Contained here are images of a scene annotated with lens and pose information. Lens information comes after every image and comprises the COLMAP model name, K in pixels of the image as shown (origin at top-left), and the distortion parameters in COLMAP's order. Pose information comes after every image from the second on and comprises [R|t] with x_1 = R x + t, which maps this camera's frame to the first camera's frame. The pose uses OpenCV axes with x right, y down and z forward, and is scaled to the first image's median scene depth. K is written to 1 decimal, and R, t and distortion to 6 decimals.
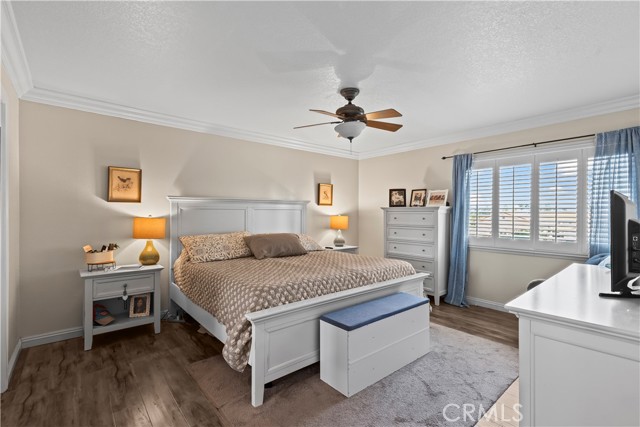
lens RADIAL K [[294.3, 0, 316.2], [0, 294.3, 216.6], [0, 0, 1]] dist [0.006076, 0.000495]
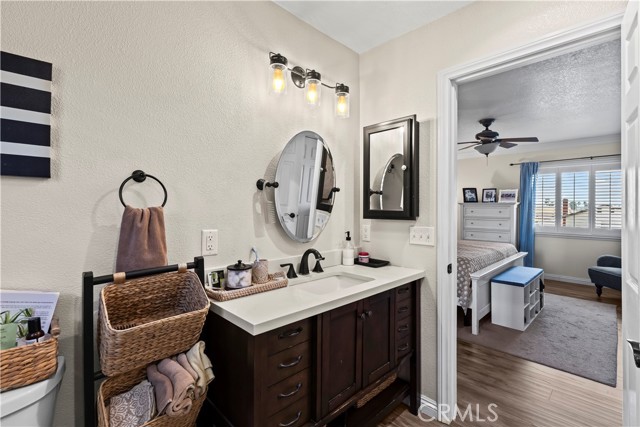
lens RADIAL K [[294.3, 0, 321.6], [0, 294.3, 207.7], [0, 0, 1]] dist [0.006076, 0.000495]
pose [[0.995635, -0.000856, 0.093326, -0.528090], [0.001436, 0.999980, -0.006146, -0.004875], [-0.093318, 0.006253, 0.995617, -0.203835]]
